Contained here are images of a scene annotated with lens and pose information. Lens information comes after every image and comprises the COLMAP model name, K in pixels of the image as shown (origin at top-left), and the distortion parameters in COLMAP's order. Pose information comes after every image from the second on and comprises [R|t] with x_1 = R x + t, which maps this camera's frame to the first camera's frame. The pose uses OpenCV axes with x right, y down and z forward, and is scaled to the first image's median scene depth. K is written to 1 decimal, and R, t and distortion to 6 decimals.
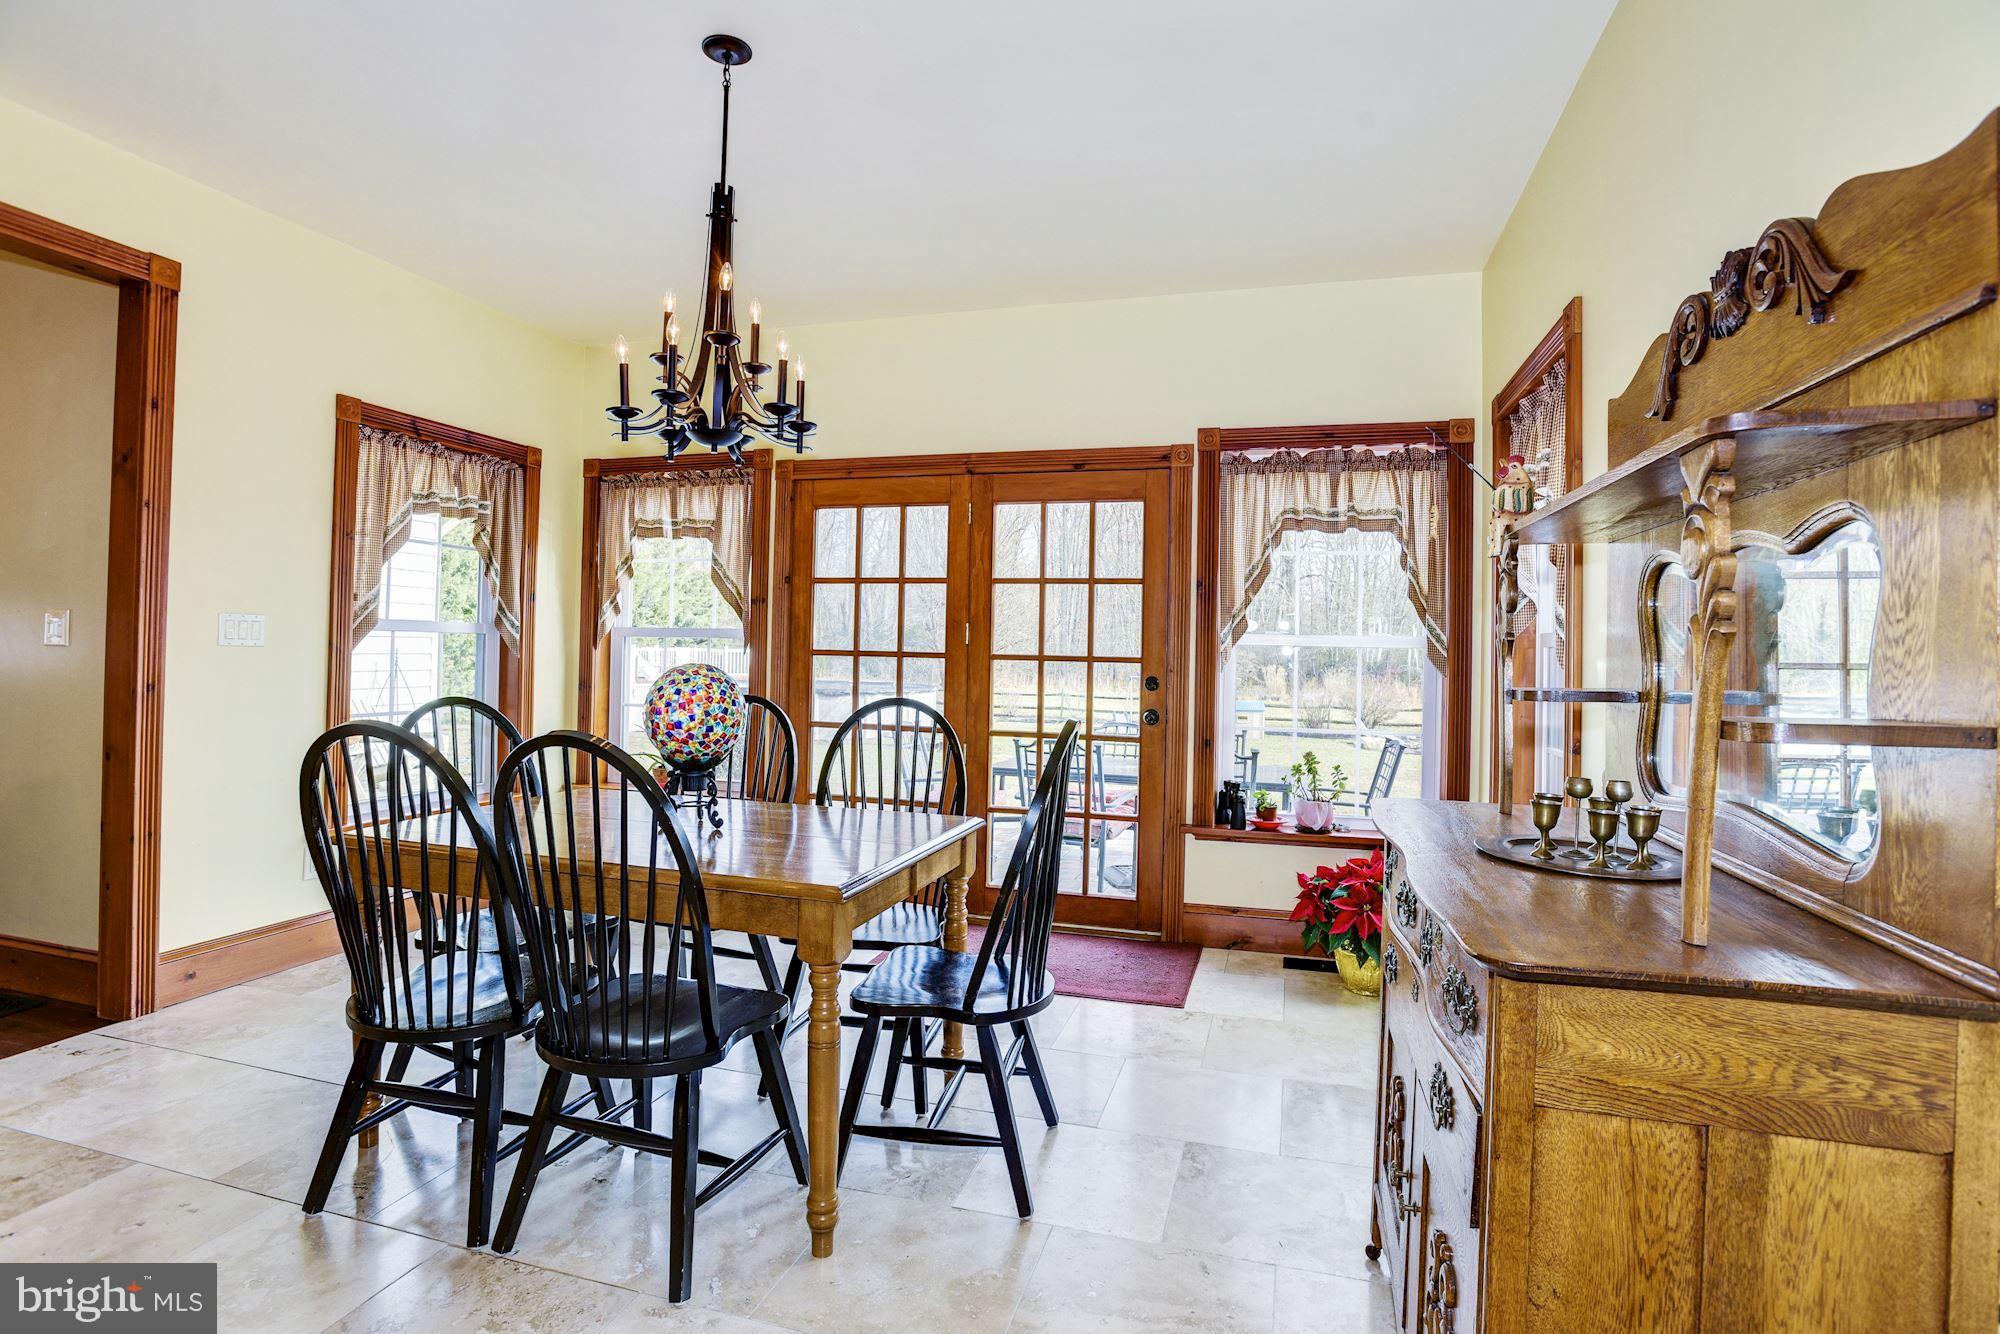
lens RADIAL K [[955.5, 0, 1062.0], [0, 955.5, 637.3], [0, 0, 1]] dist [-0.068521, 0.030360]
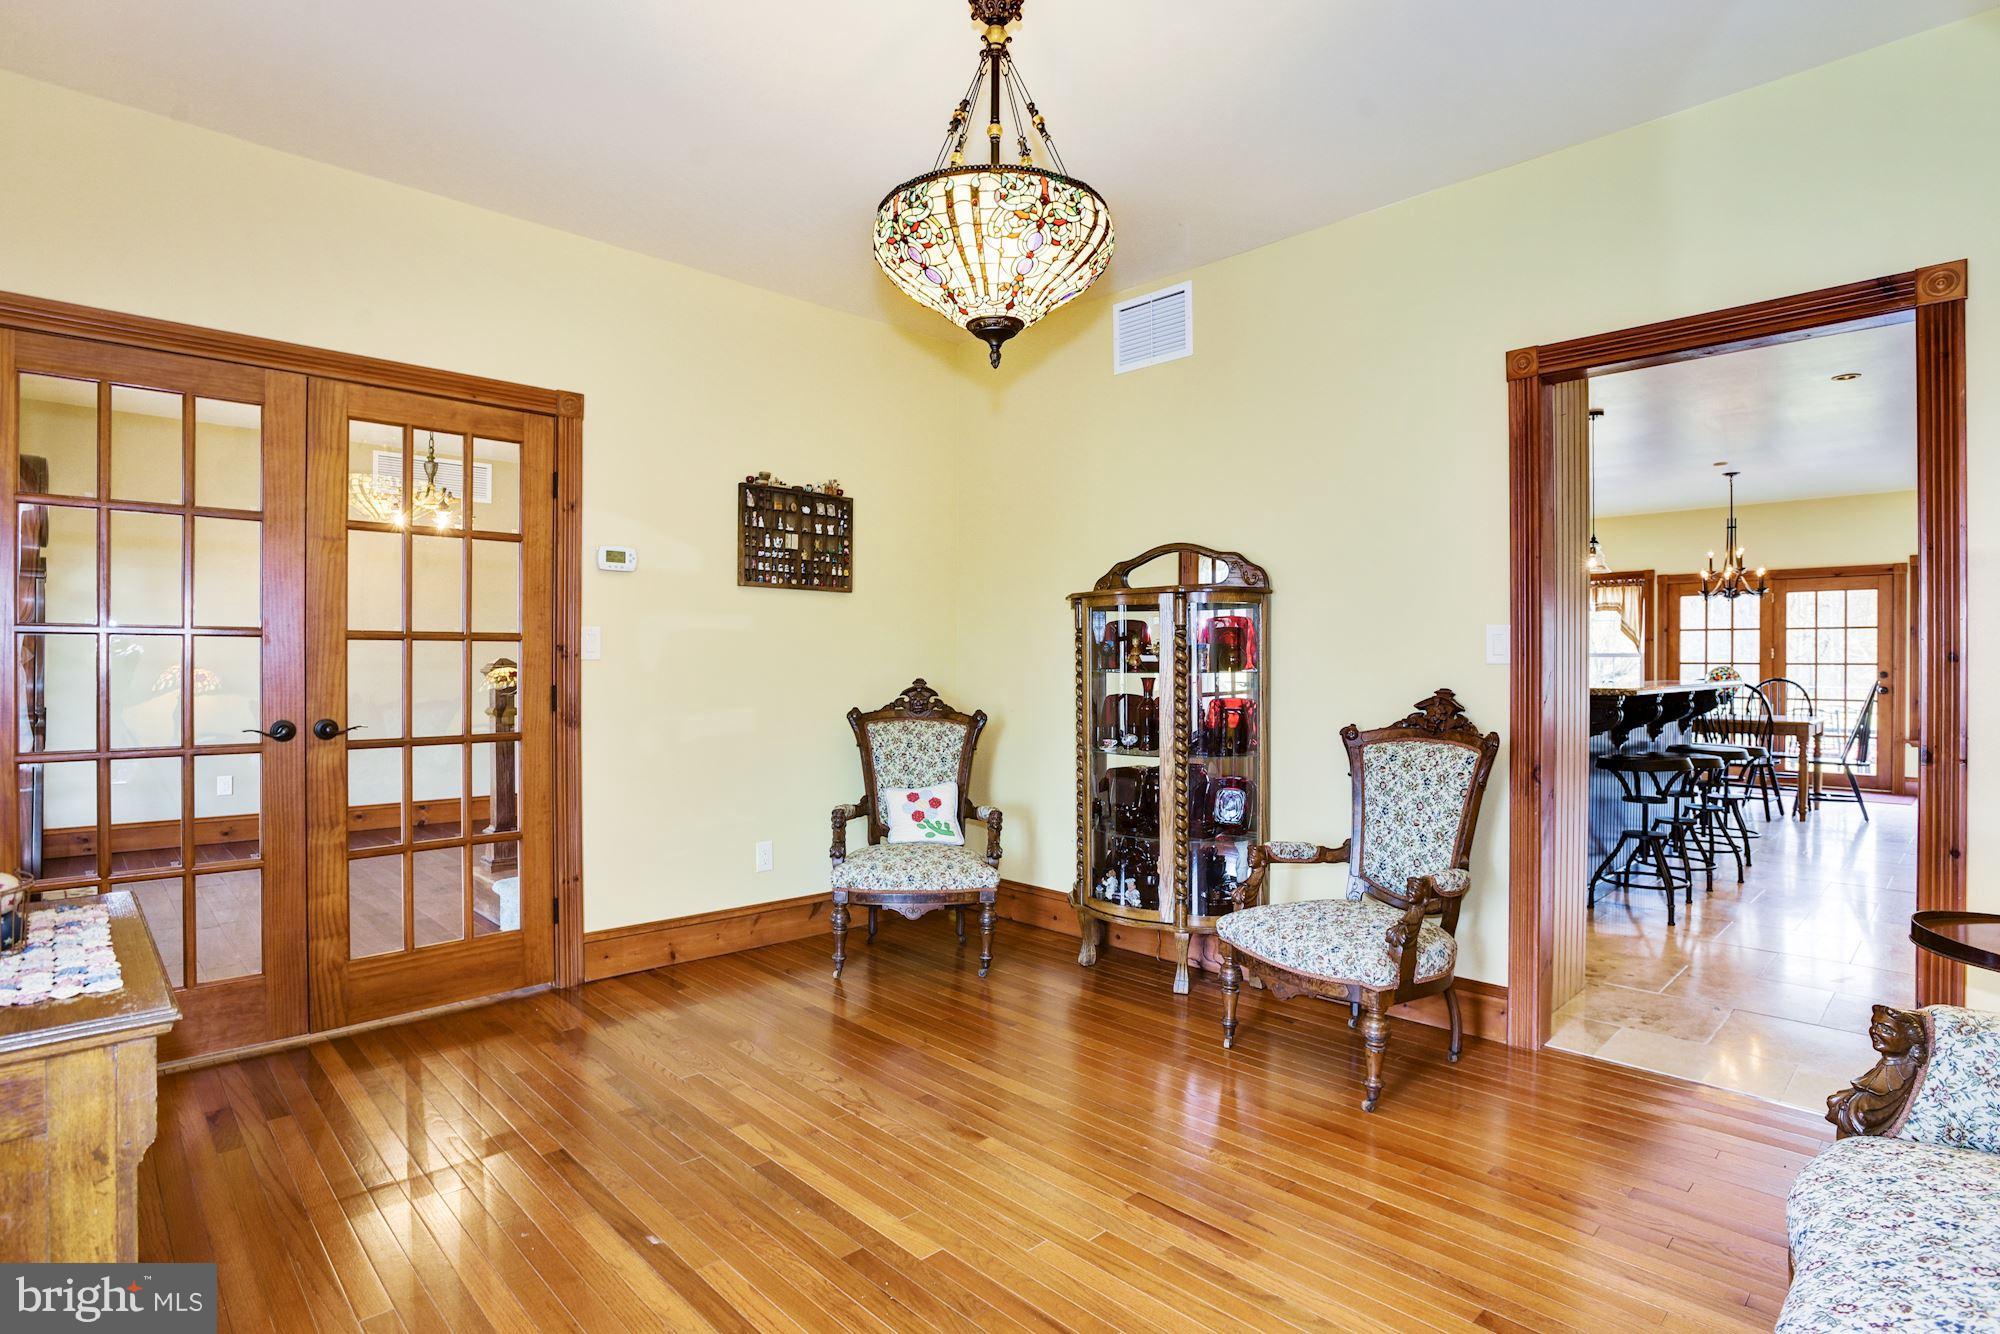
lens RADIAL K [[986.2, 0, 1005.9], [0, 986.2, 670.4], [0, 0, 1]] dist [-0.077101, 0.034261]
pose [[0.842938, -0.014765, -0.537809, -0.439642], [0.026289, 0.999560, 0.013763, -0.043109], [0.537369, -0.025739, 0.842955, -1.921521]]
